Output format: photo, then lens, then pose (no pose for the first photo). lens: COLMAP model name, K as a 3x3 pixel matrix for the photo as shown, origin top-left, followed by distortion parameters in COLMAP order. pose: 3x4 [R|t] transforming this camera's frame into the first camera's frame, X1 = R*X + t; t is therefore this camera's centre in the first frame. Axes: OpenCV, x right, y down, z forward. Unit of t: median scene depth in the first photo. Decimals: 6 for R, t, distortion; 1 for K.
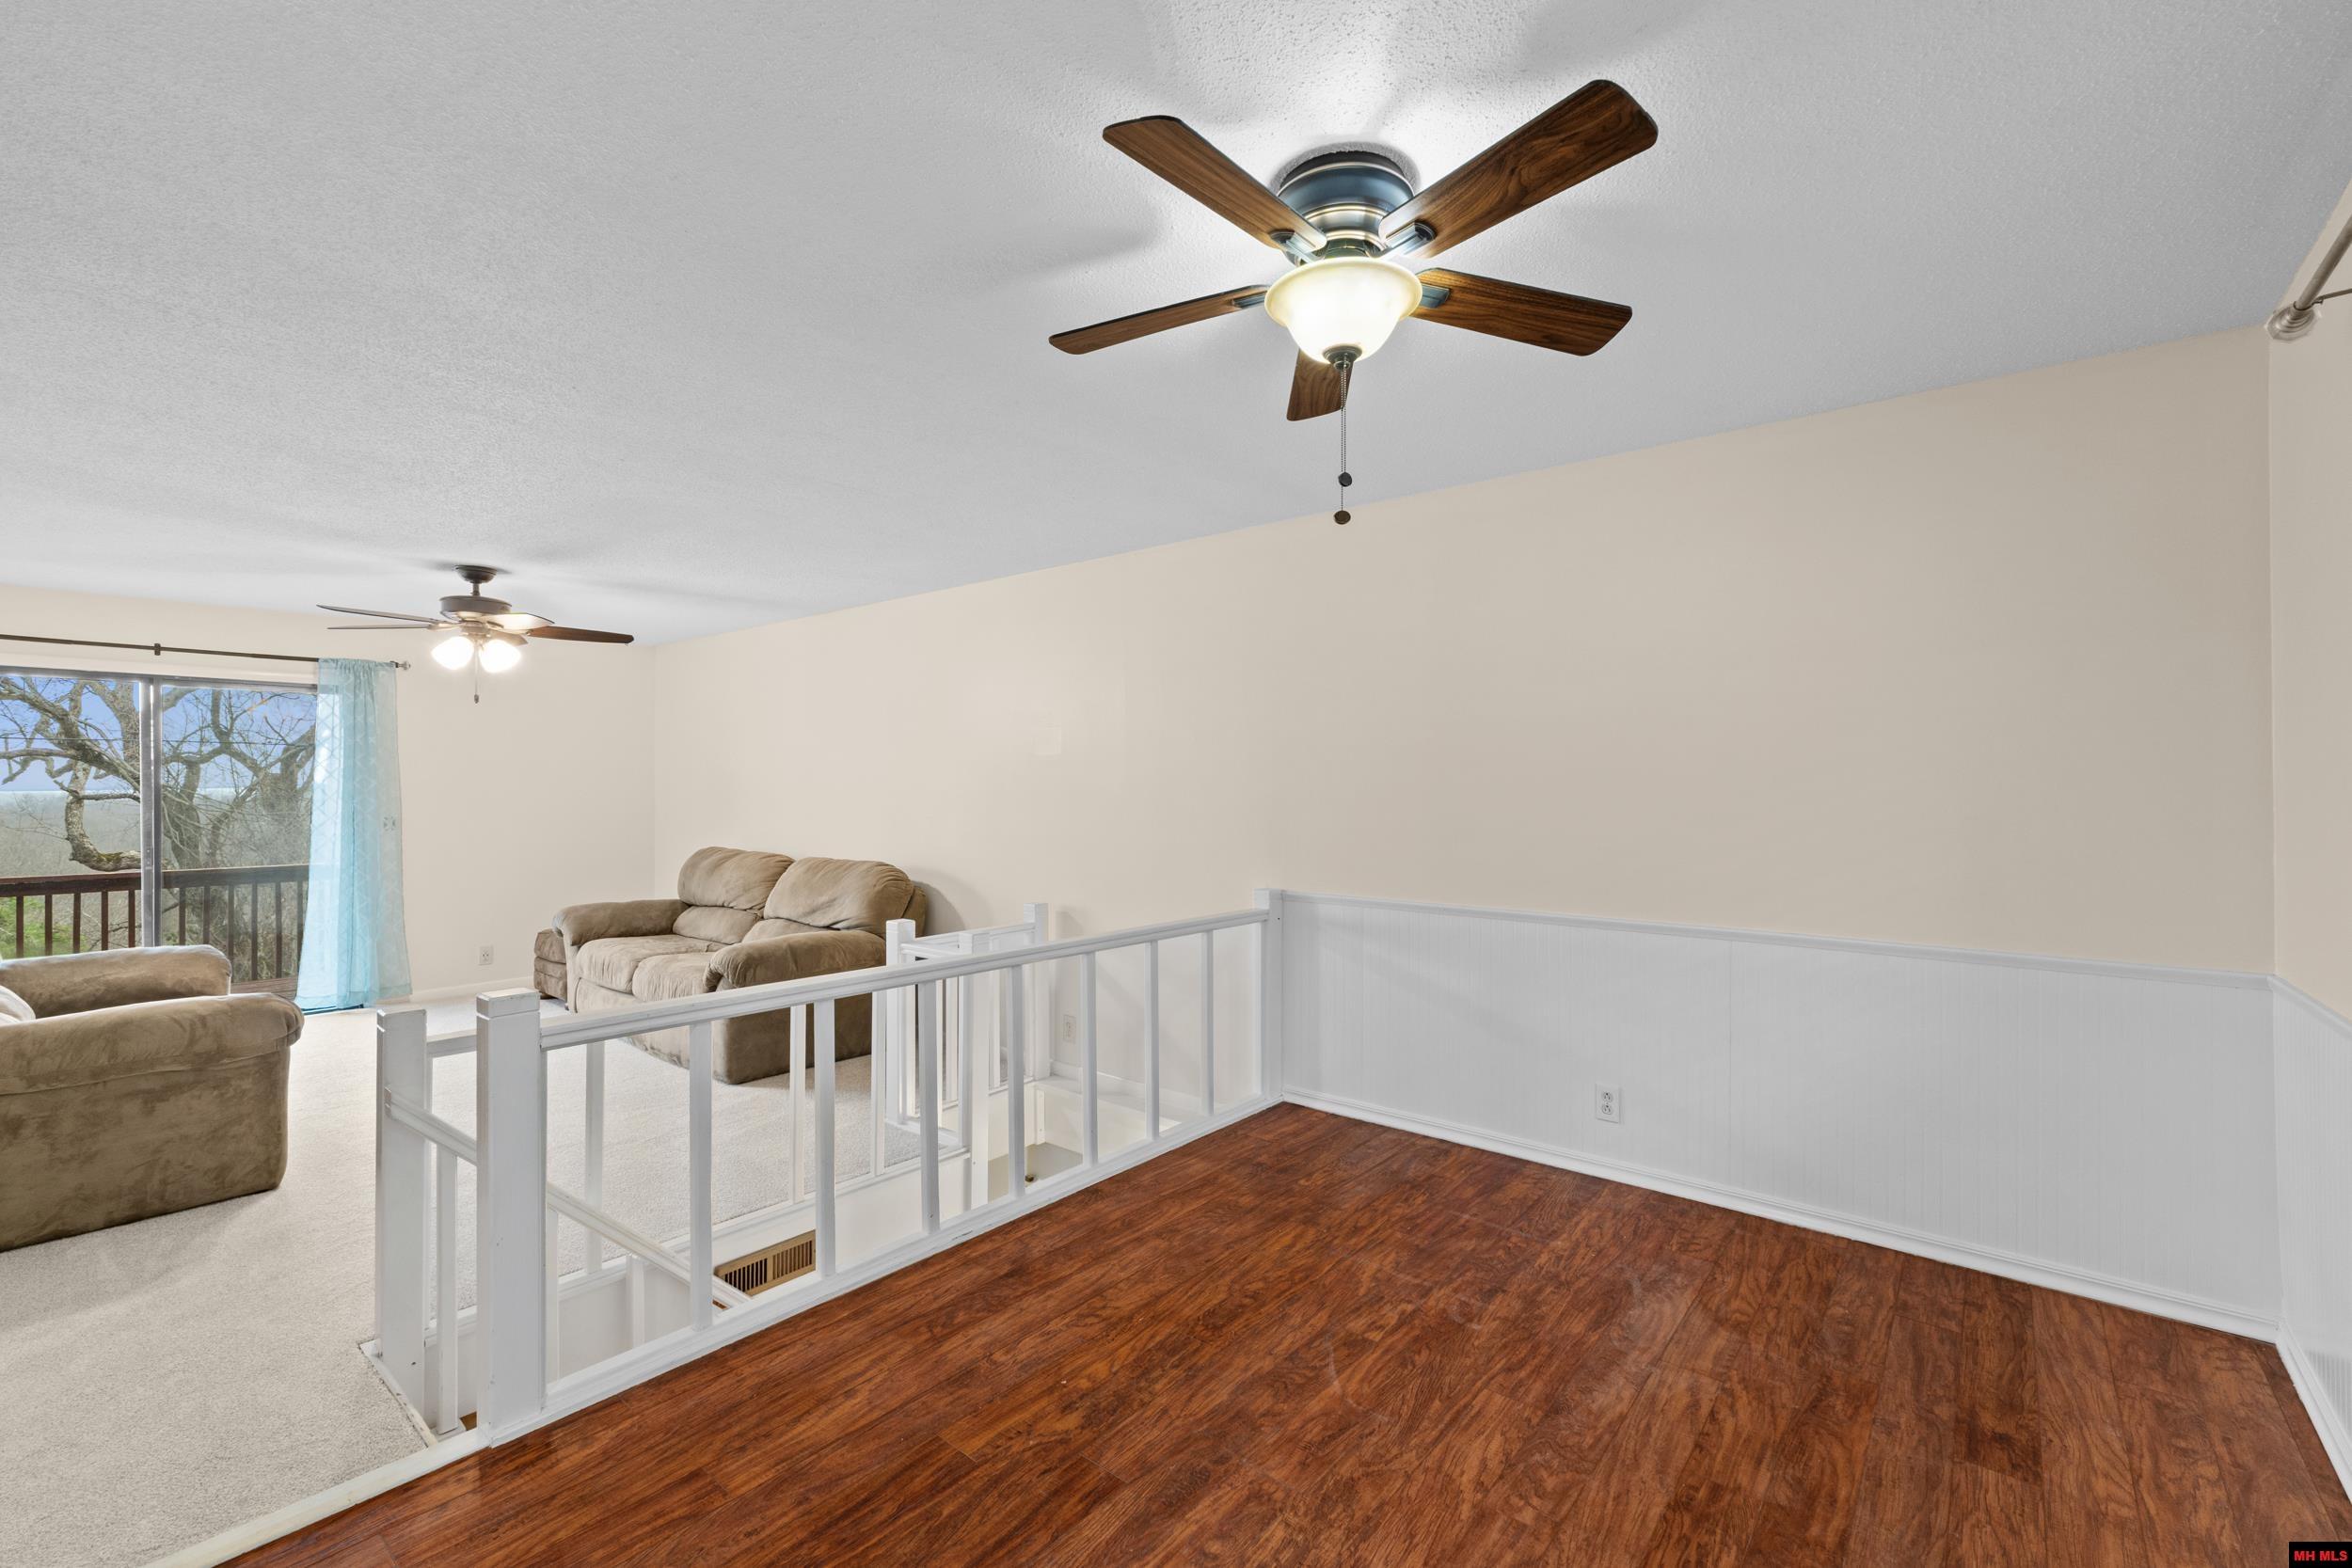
lens RADIAL K [[1007.7, 0, 1176.0], [0, 1007.7, 784.0], [0, 0, 1]] dist [0.000846, -0.000498]
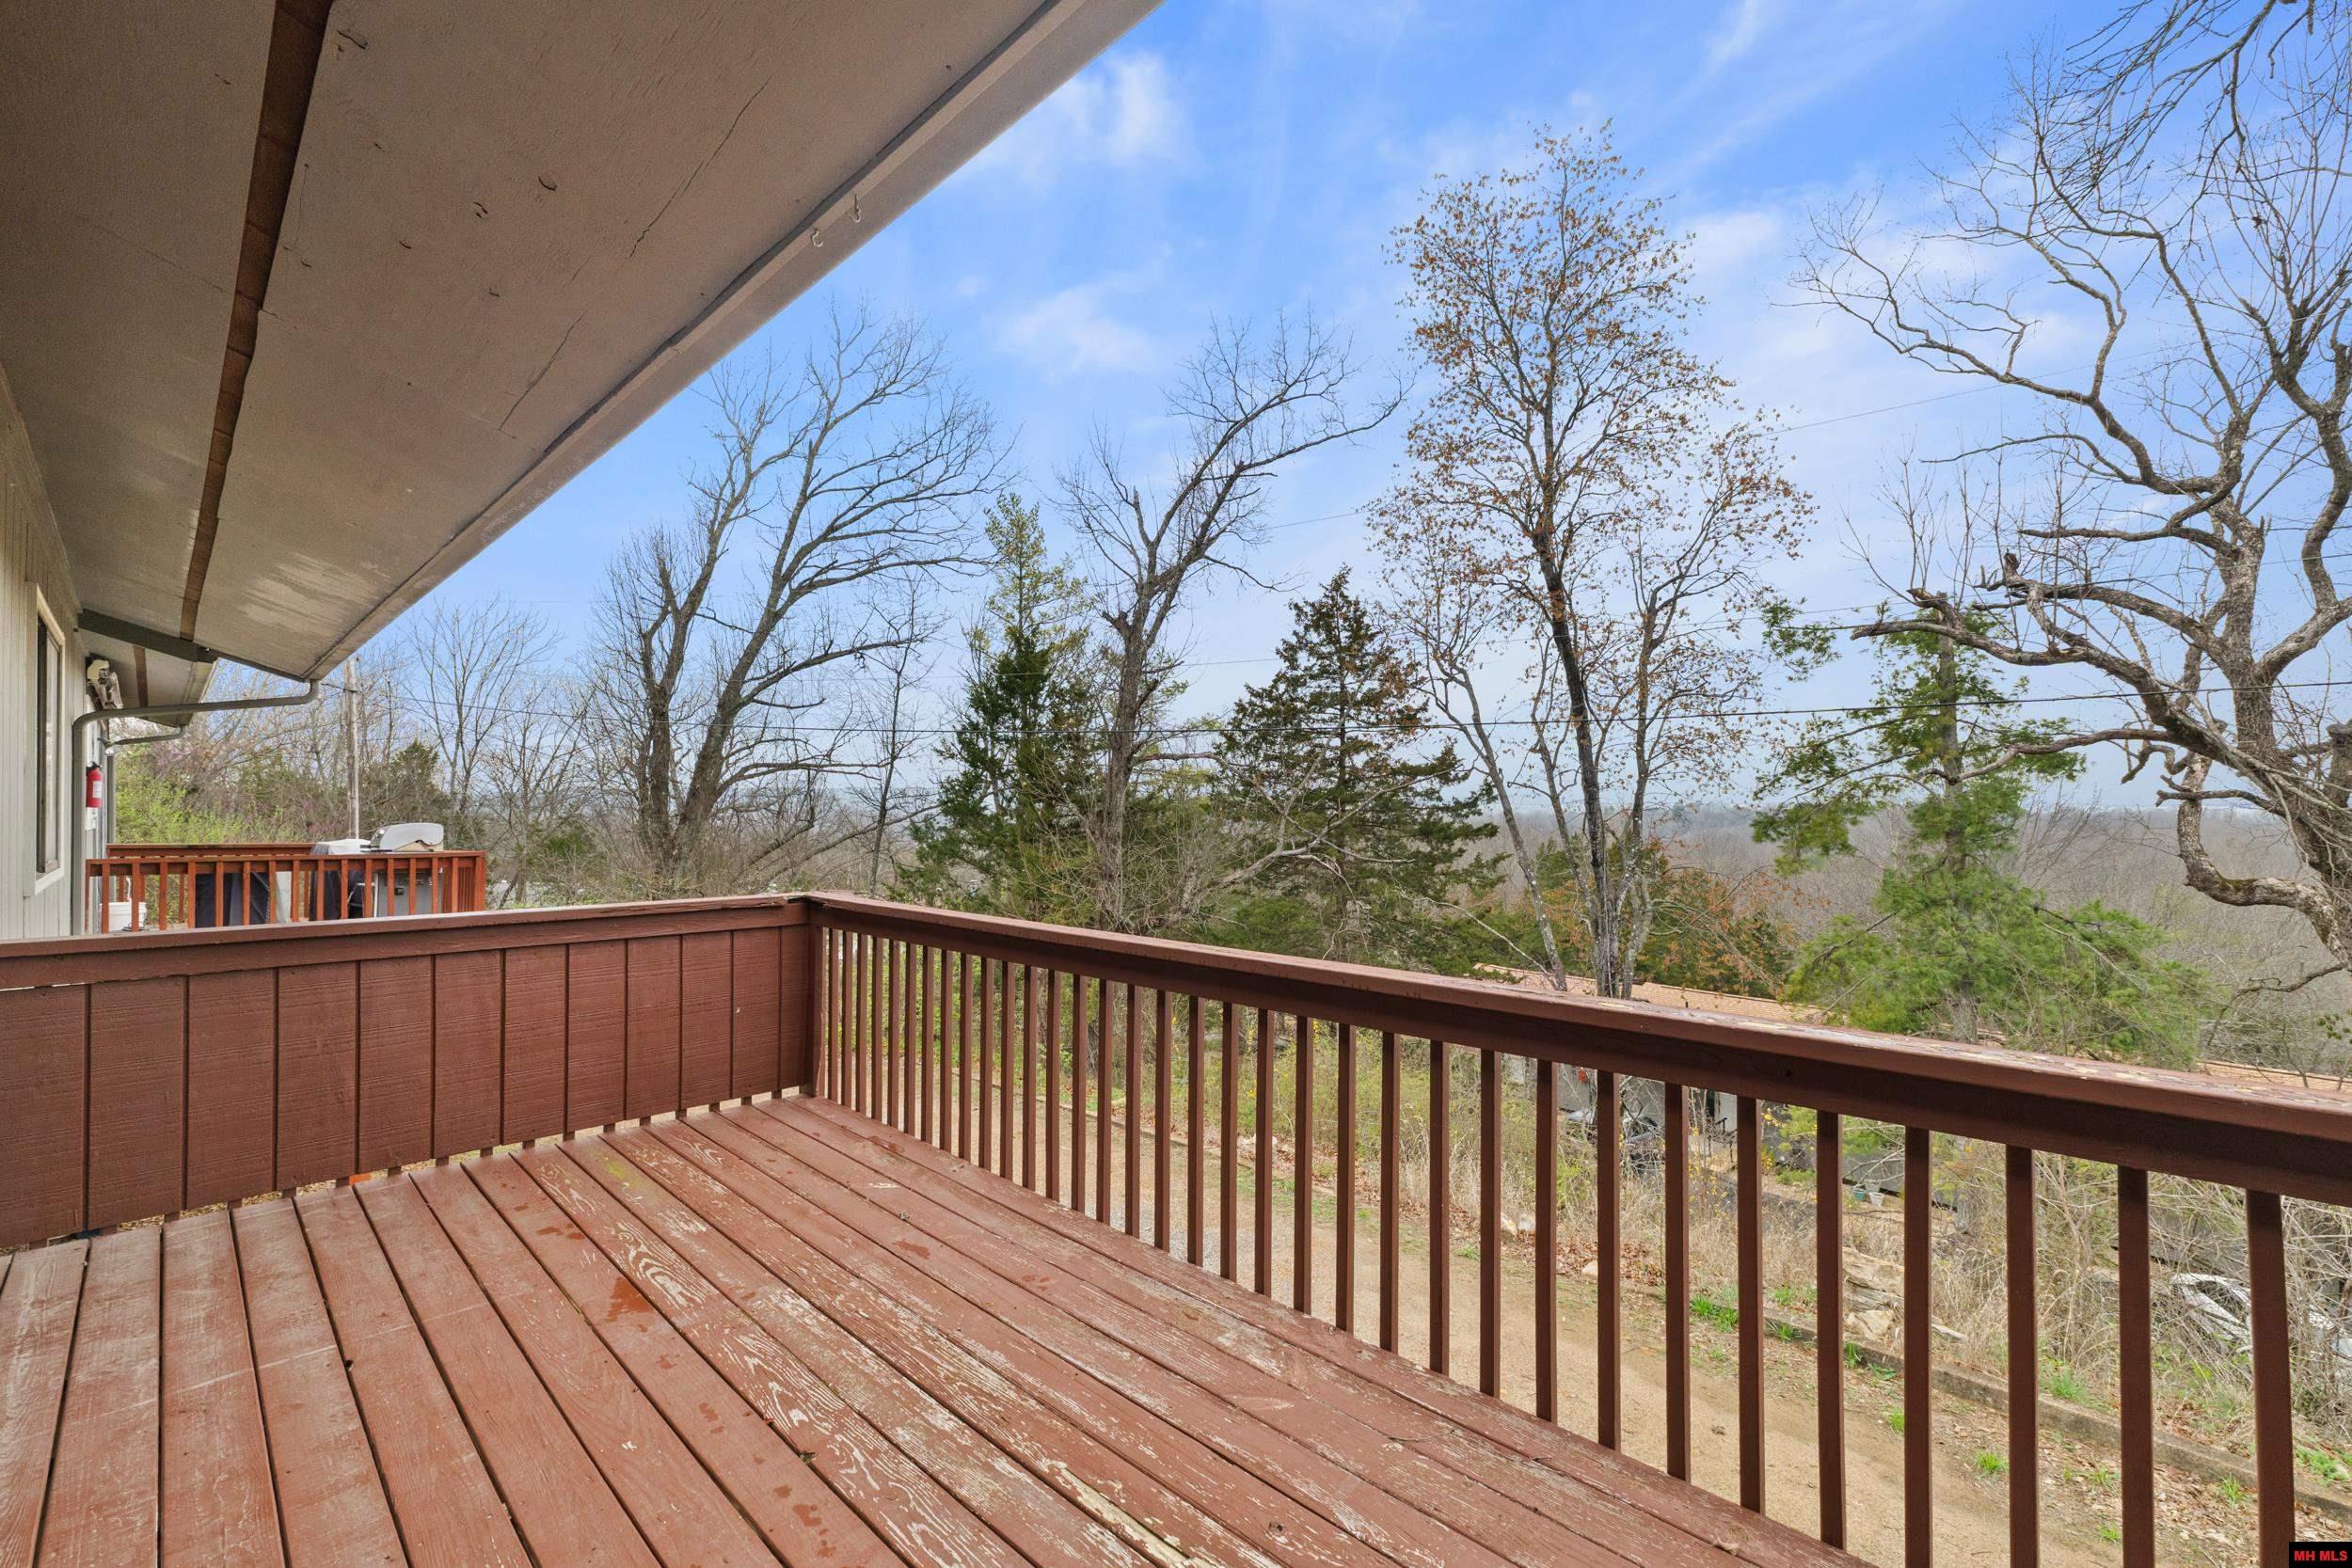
lens RADIAL K [[1007.7, 0, 1176.0], [0, 1007.7, 784.0], [0, 0, 1]] dist [0.000846, -0.000498]
pose [[-0.090325, -0.007913, -0.995881, -1.217128], [0.002924, 0.999962, -0.008211, 0.024960], [0.995908, -0.003654, -0.090298, 1.363907]]
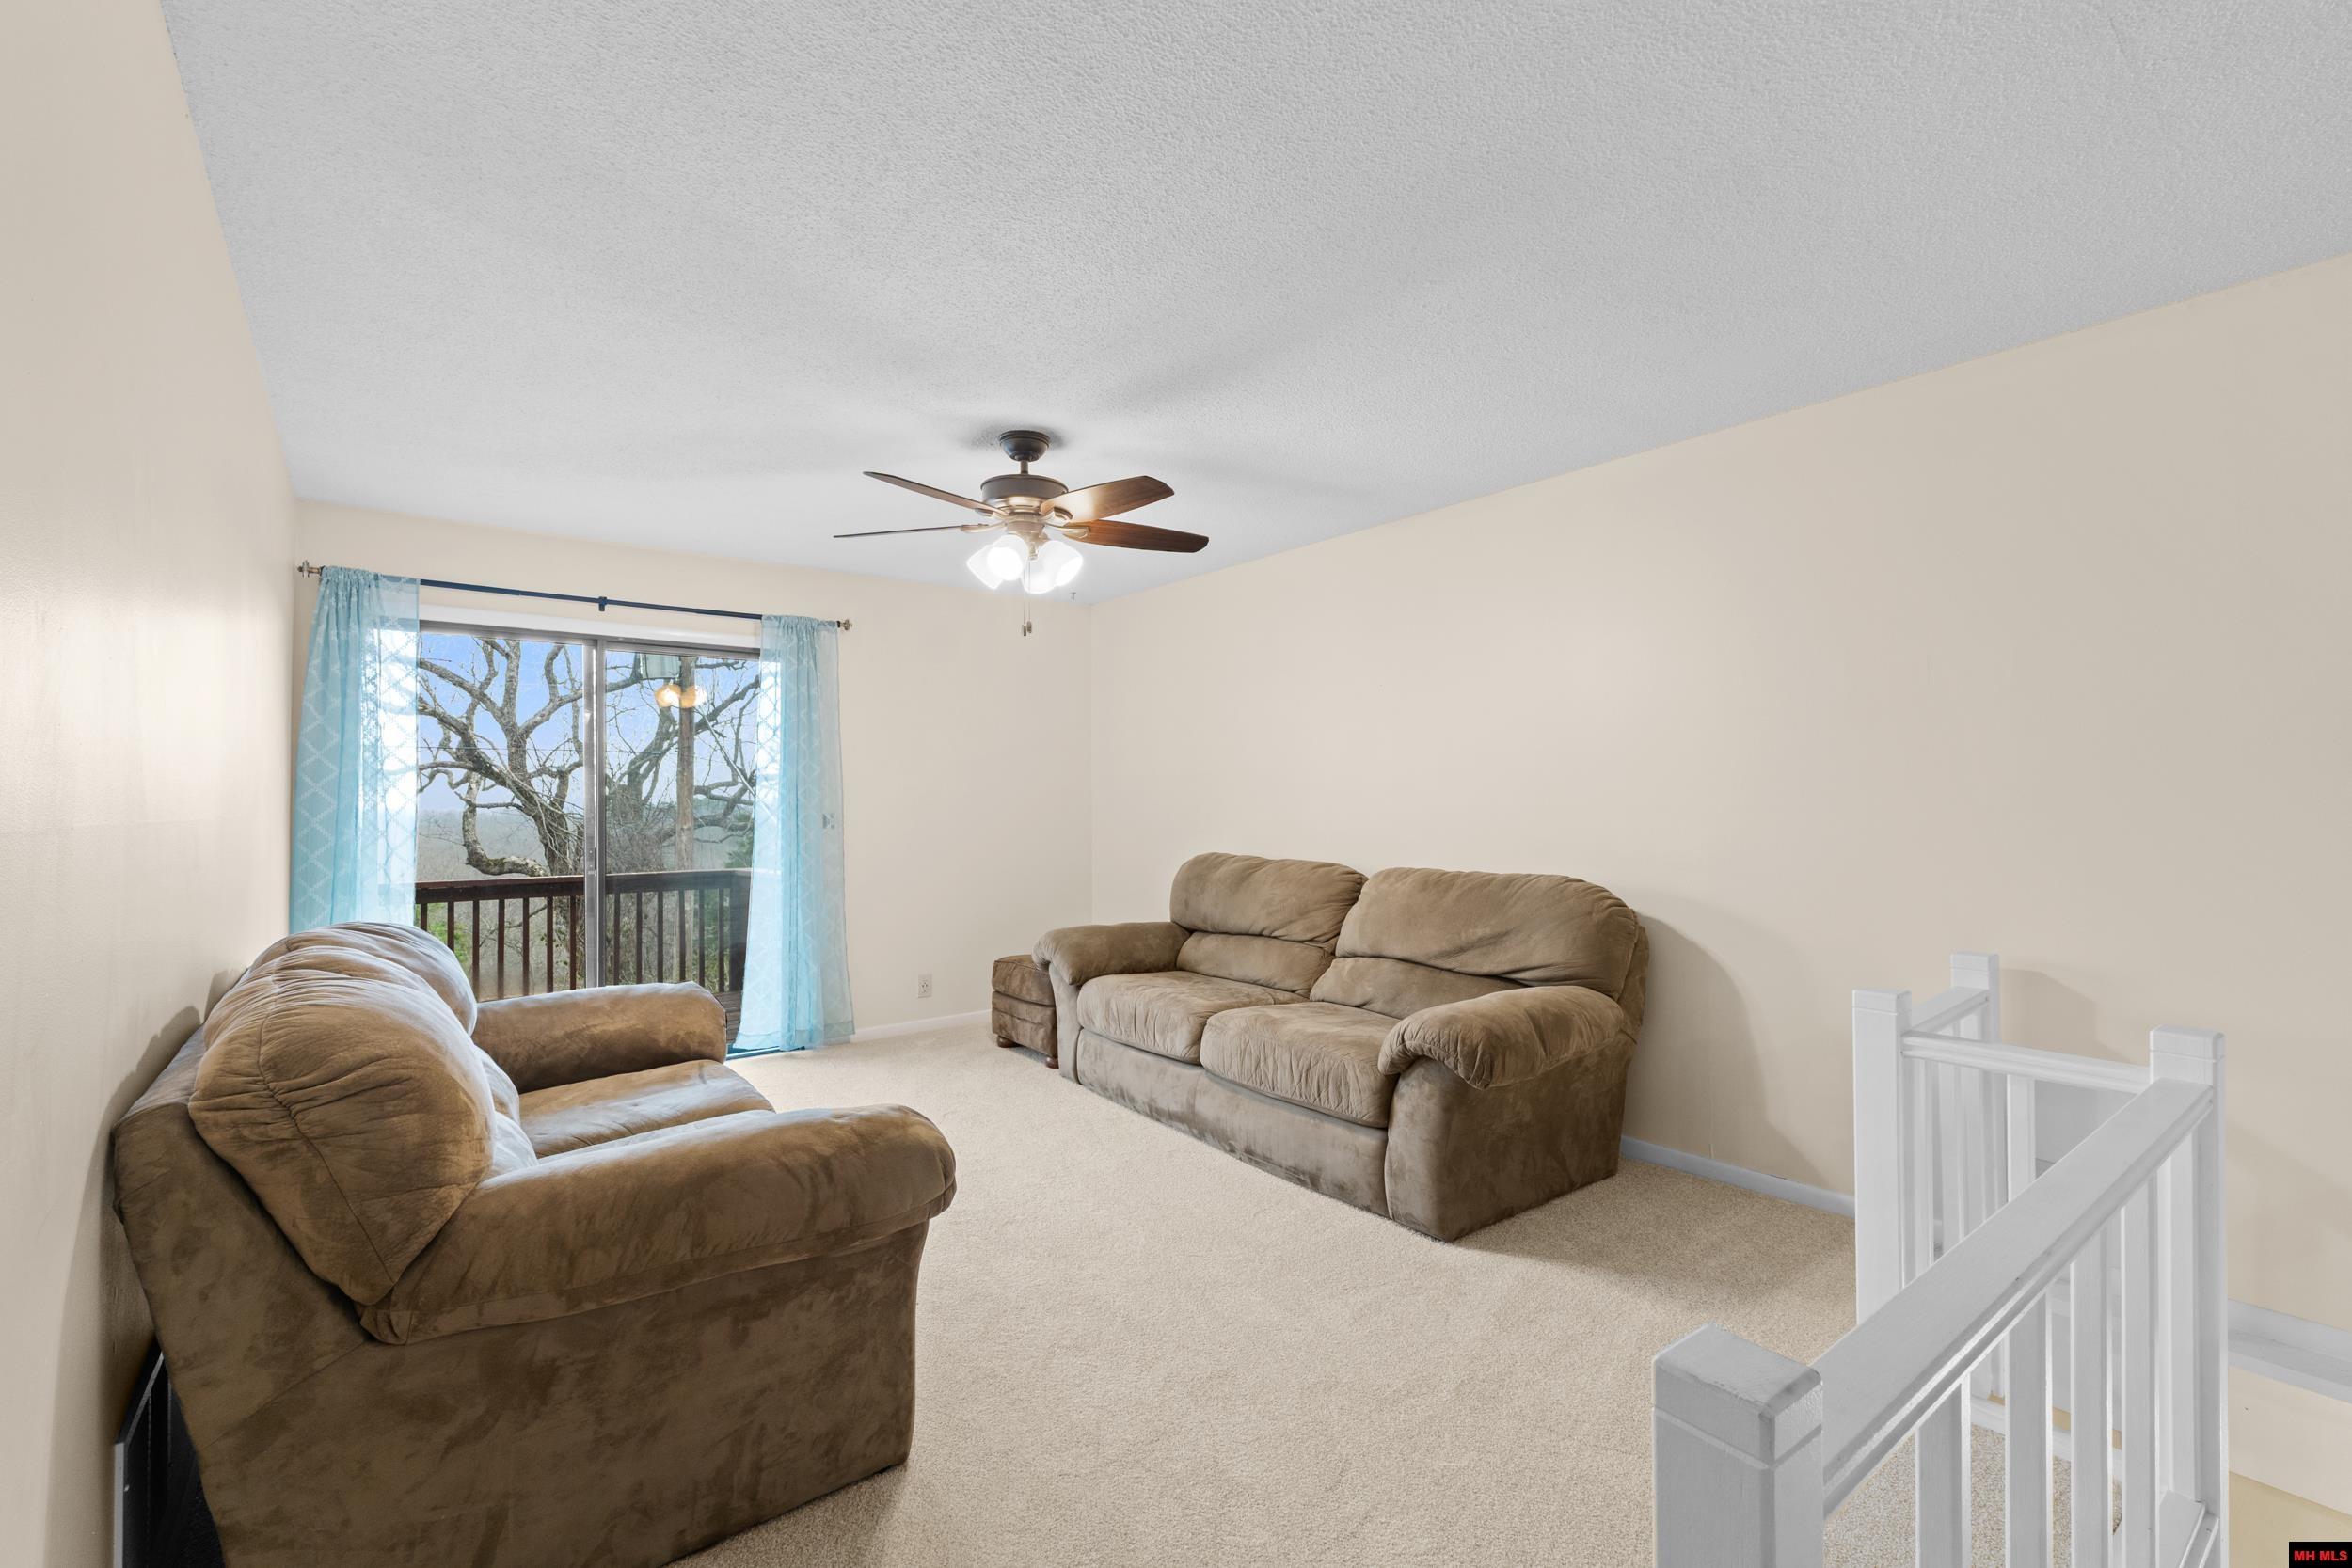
lens RADIAL K [[1043.5, 0, 1176.0], [0, 1043.5, 784.0], [0, 0, 1]] dist [0.002151, 0.000321]
pose [[0.974158, -0.007410, -0.225748, -0.383987], [0.004698, 0.999910, -0.012552, 0.025873], [0.225821, 0.011167, 0.974105, 0.296320]]
